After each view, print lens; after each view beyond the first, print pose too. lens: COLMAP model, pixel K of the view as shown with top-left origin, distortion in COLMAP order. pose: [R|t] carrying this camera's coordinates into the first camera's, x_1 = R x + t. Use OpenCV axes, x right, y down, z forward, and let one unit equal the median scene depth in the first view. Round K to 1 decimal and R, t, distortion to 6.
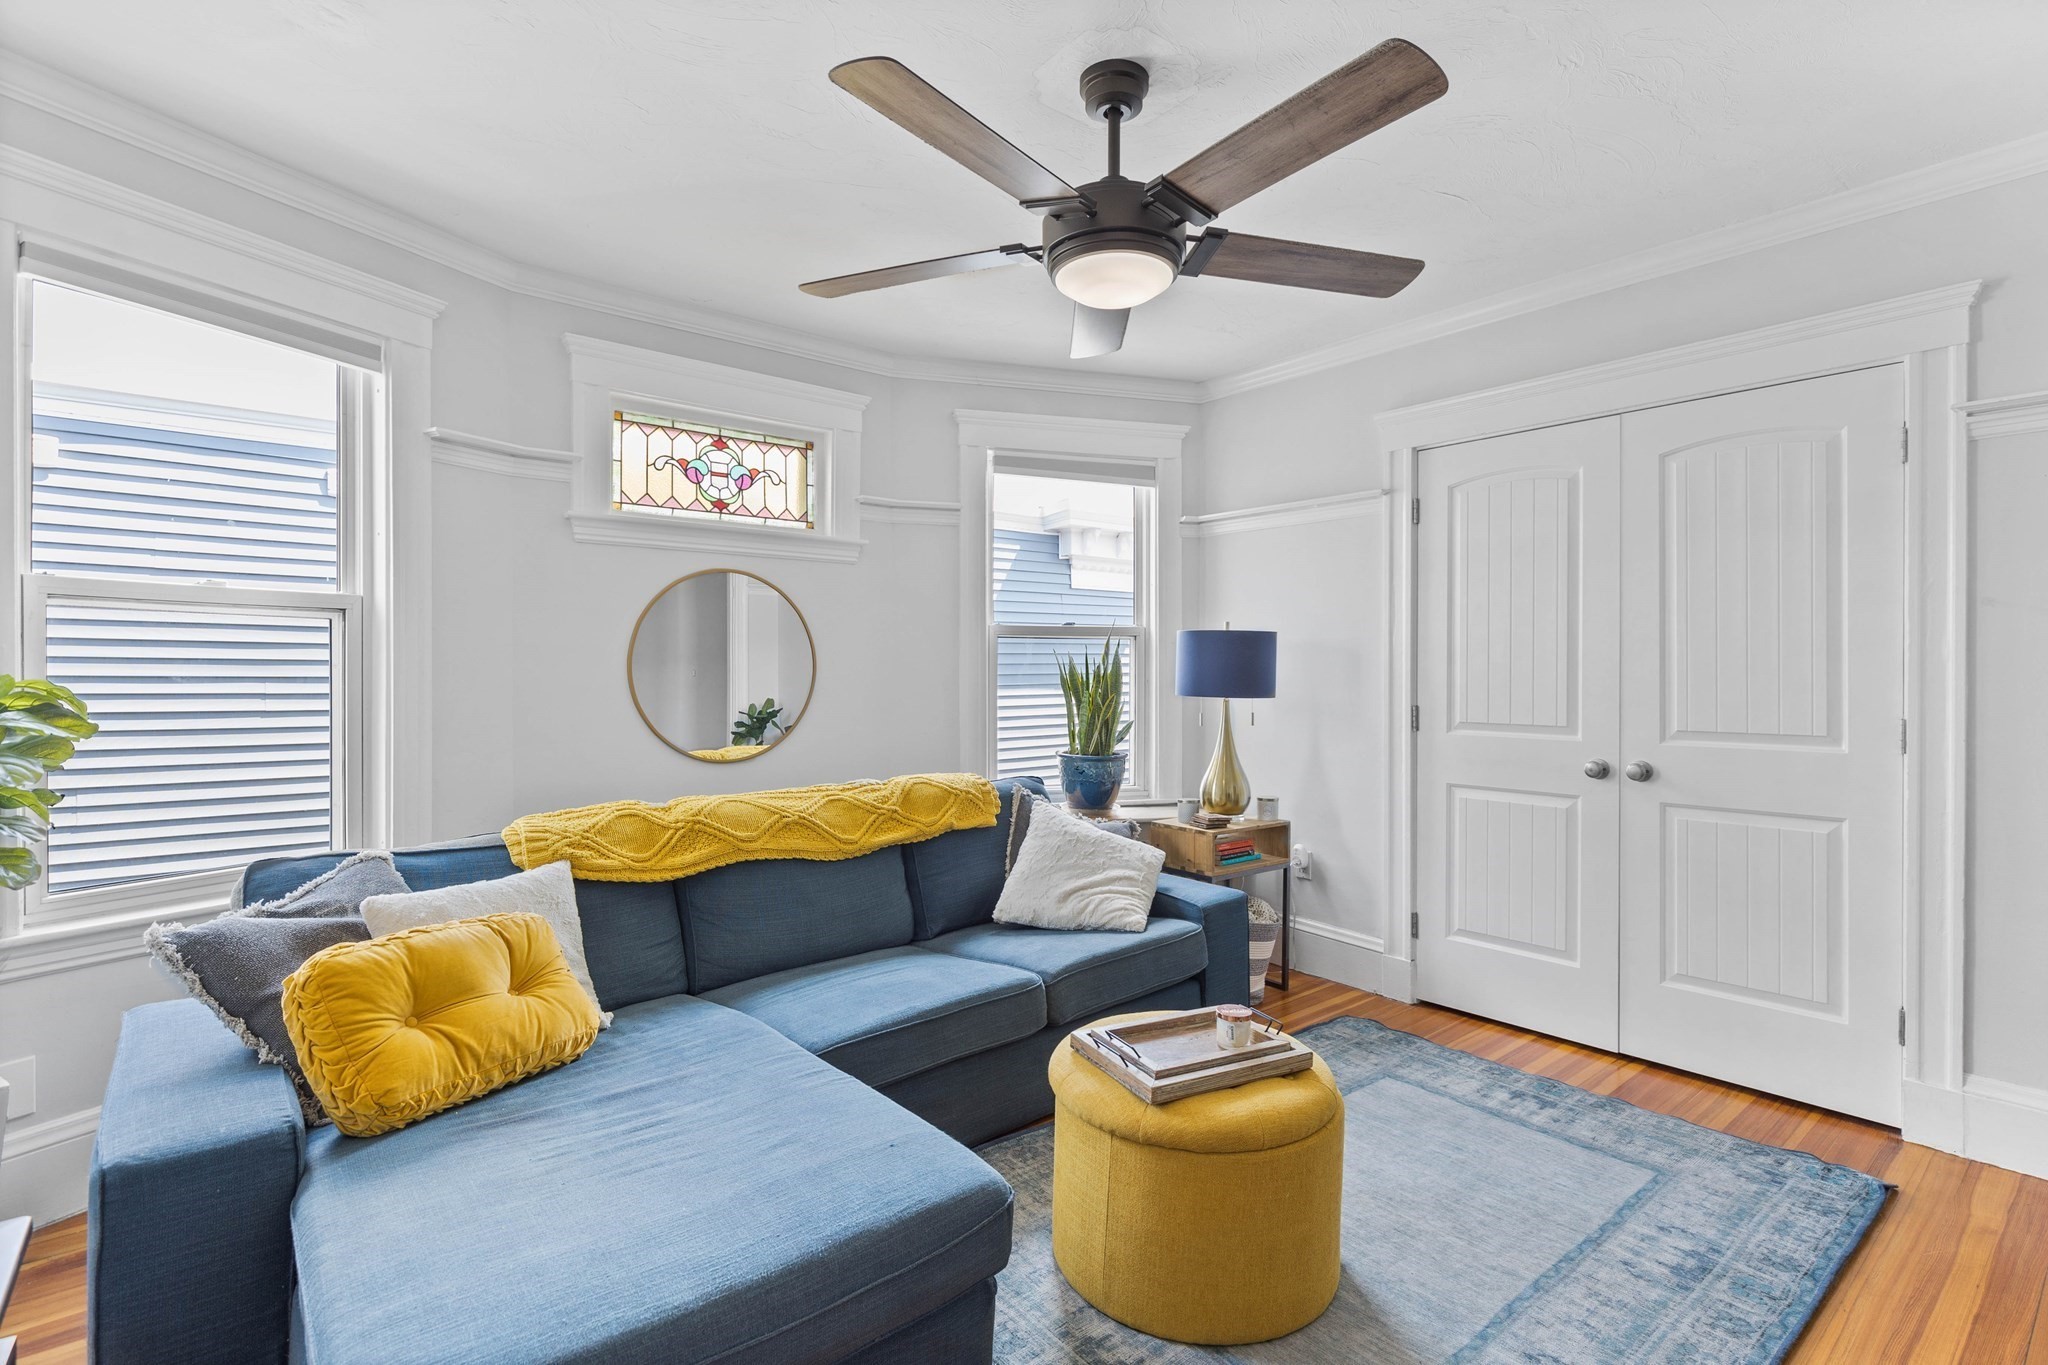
lens RADIAL K [[988.1, 0, 1024.0], [0, 988.1, 682.5], [0, 0, 1]] dist [-0.001383, -0.000078]
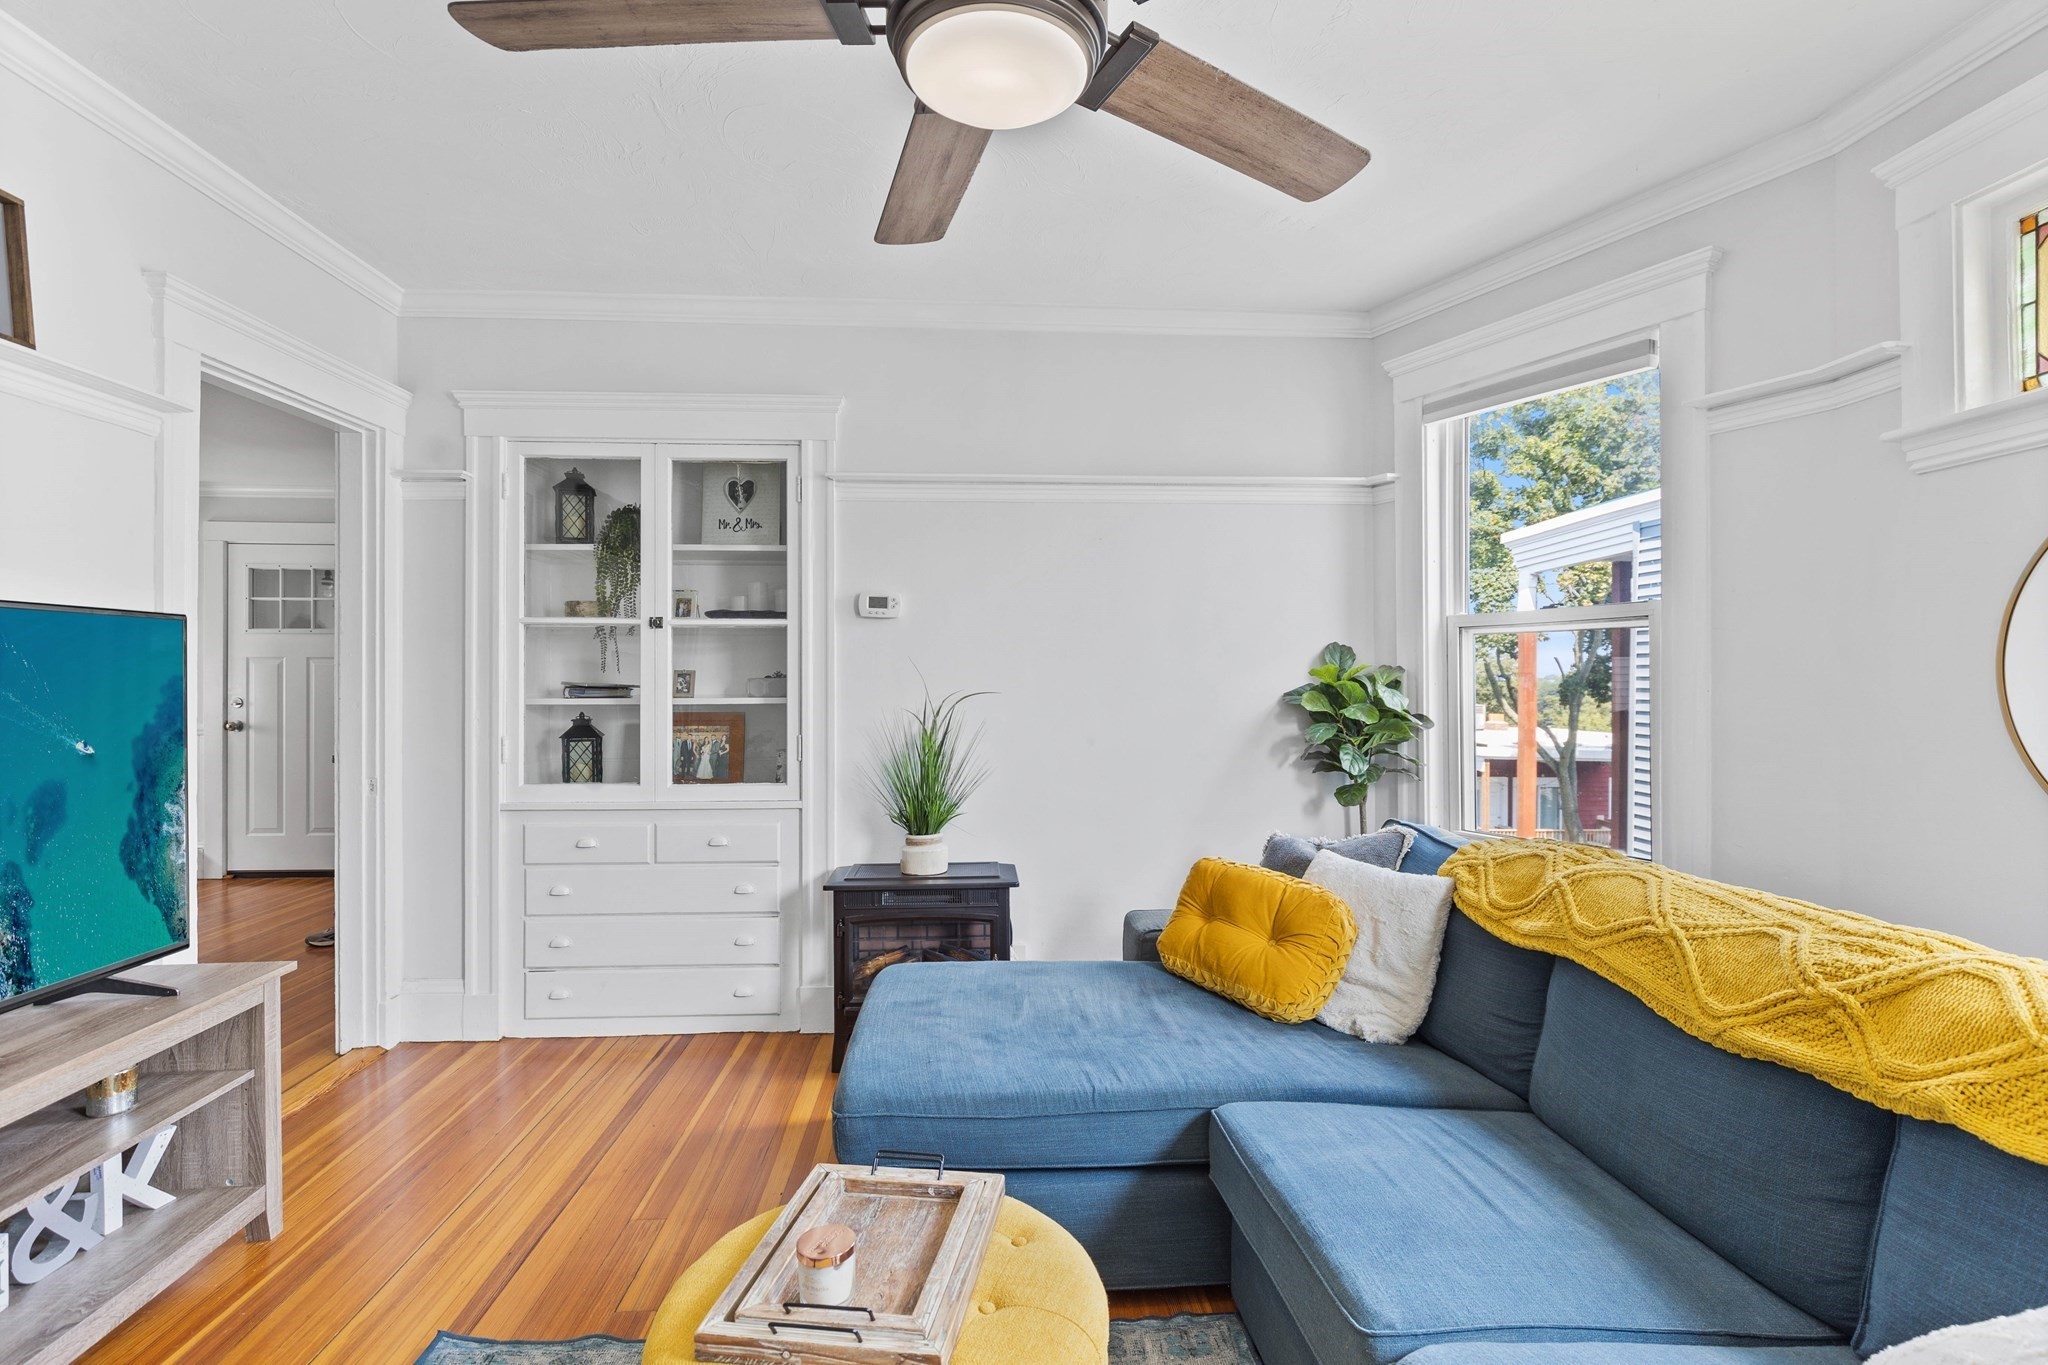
lens RADIAL K [[974.8, 0, 1024.0], [0, 974.8, 682.5], [0, 0, 1]] dist [-0.001563, -0.000603]
pose [[-0.595885, 0.003459, -0.803062, 0.364348], [-0.005176, 0.999953, 0.008147, -0.009417], [0.803053, 0.009011, -0.595839, 0.843604]]
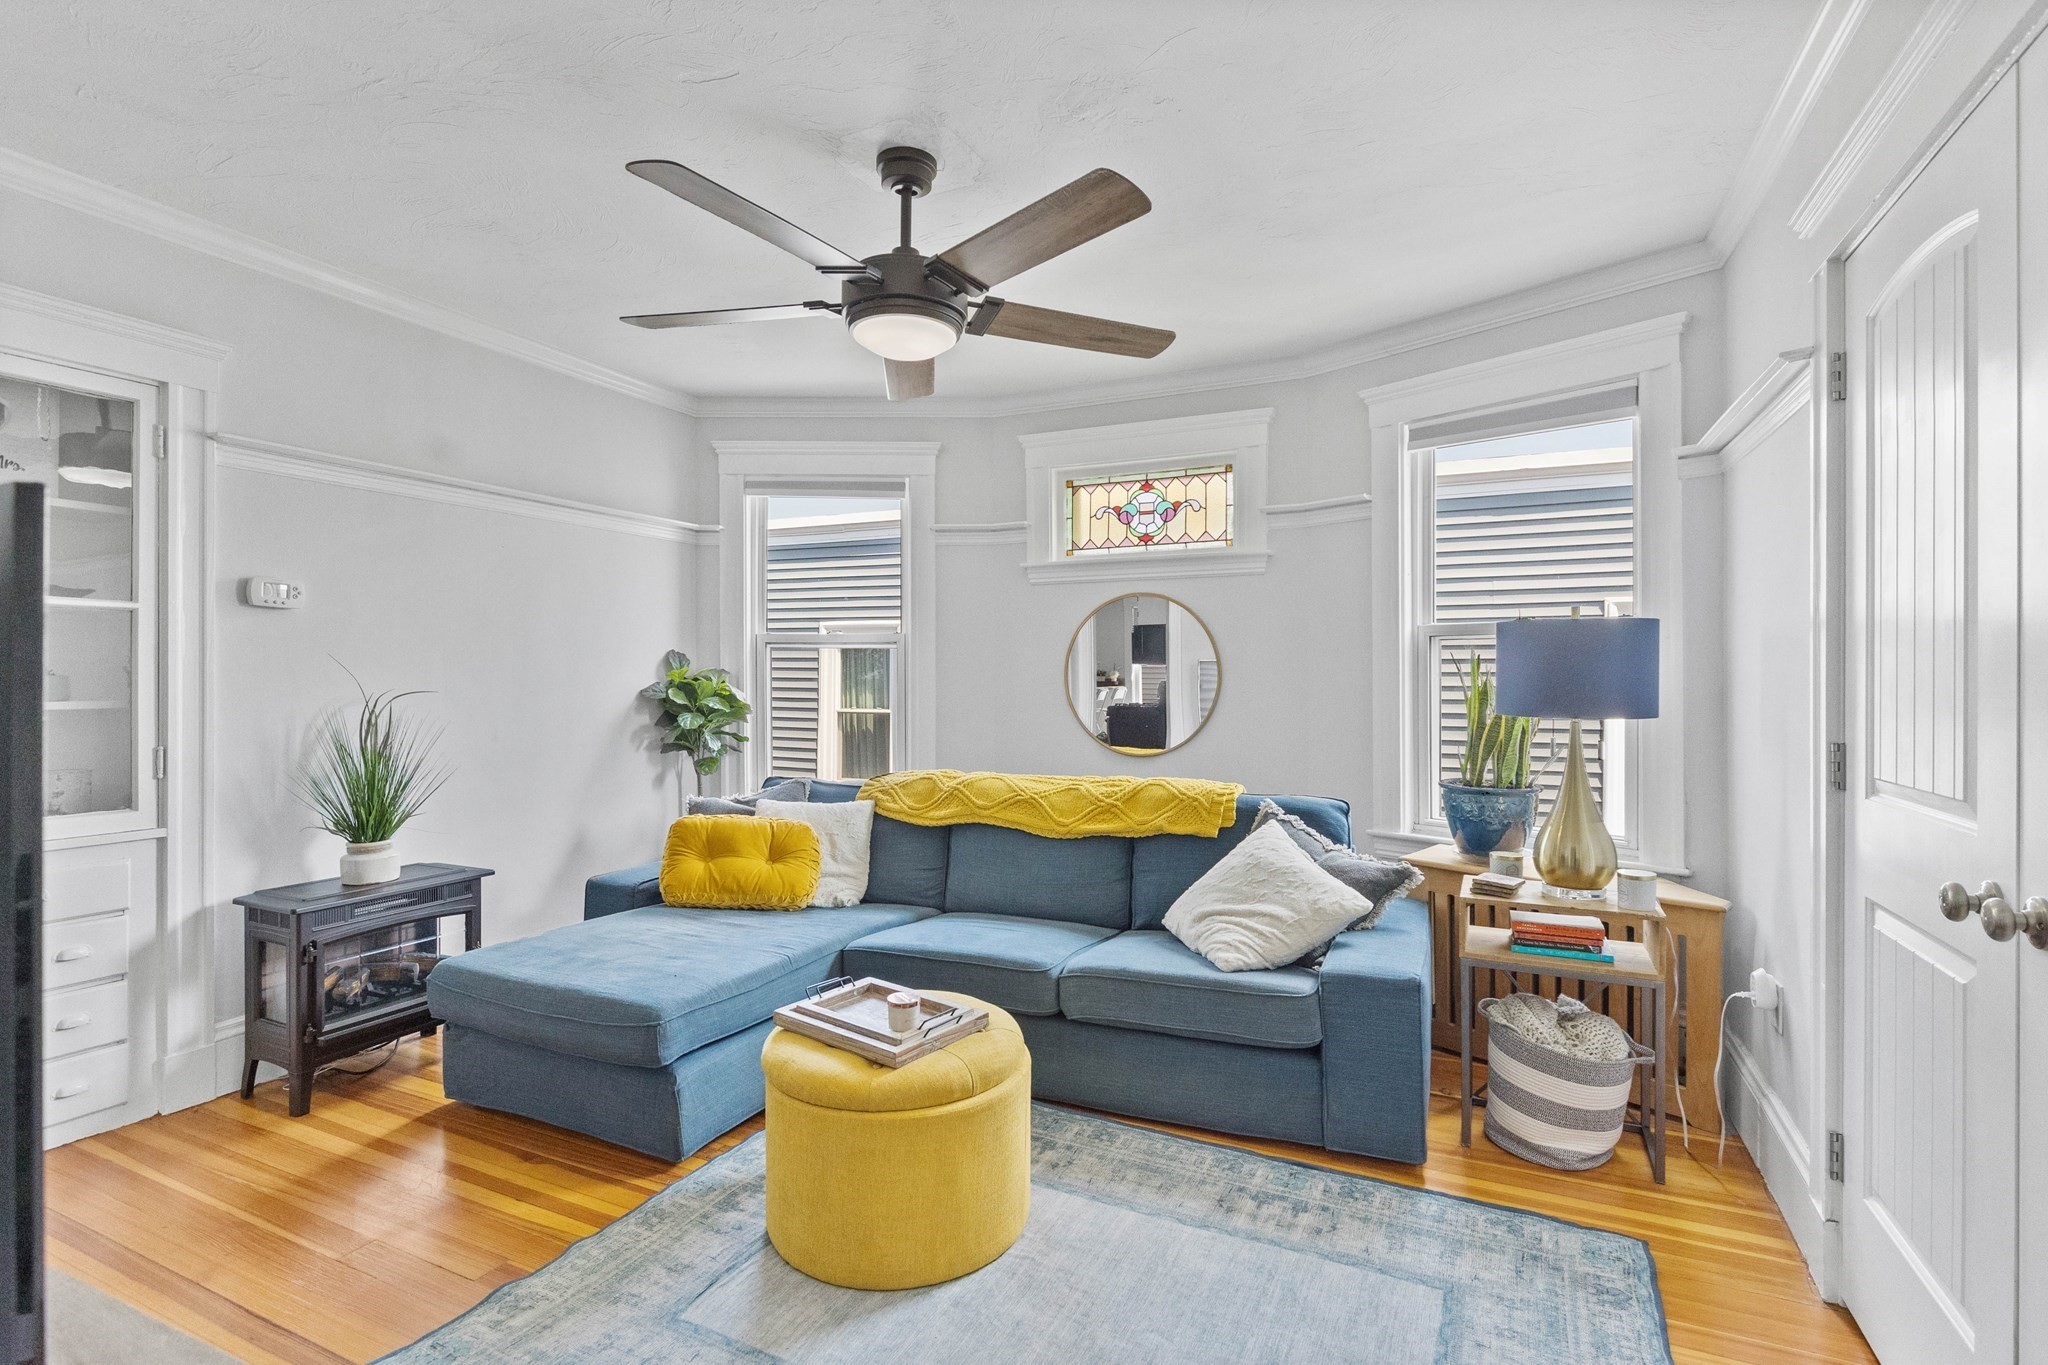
lens RADIAL K [[974.8, 0, 1024.0], [0, 974.8, 682.5], [0, 0, 1]] dist [-0.001563, -0.000603]
pose [[0.417731, 0.004751, -0.908558, 0.714521], [-0.009385, 0.999956, 0.000914, -0.006989], [0.908522, 0.008145, 0.417757, 0.393277]]
